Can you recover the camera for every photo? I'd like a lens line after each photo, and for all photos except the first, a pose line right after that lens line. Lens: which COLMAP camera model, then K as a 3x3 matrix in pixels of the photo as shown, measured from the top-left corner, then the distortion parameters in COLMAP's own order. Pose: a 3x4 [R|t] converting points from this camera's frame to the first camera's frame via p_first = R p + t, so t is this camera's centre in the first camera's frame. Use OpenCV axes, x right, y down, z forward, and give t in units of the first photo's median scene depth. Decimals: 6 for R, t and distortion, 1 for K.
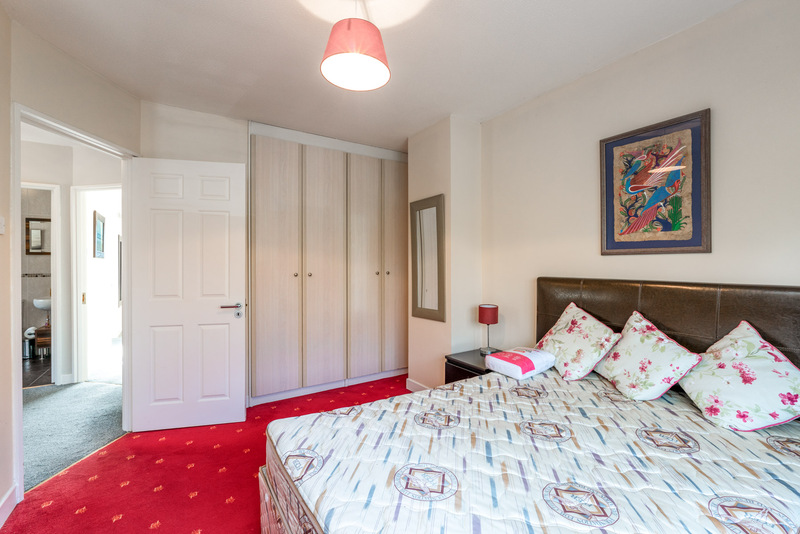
lens RADIAL K [[350.3, 0, 399.1], [0, 350.3, 267.2], [0, 0, 1]] dist [-0.002216, 0.000027]
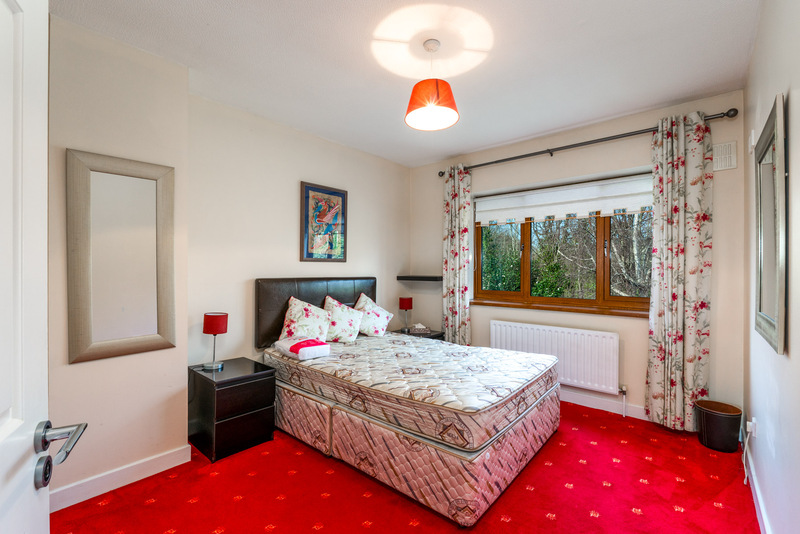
lens RADIAL K [[350.3, 0, 399.1], [0, 350.3, 267.2], [0, 0, 1]] dist [-0.002216, 0.000027]
pose [[-0.281222, 0.005535, 0.959627, -1.010567], [0.003194, 0.999983, -0.004832, -0.001269], [-0.959637, 0.001706, -0.281235, 1.124588]]
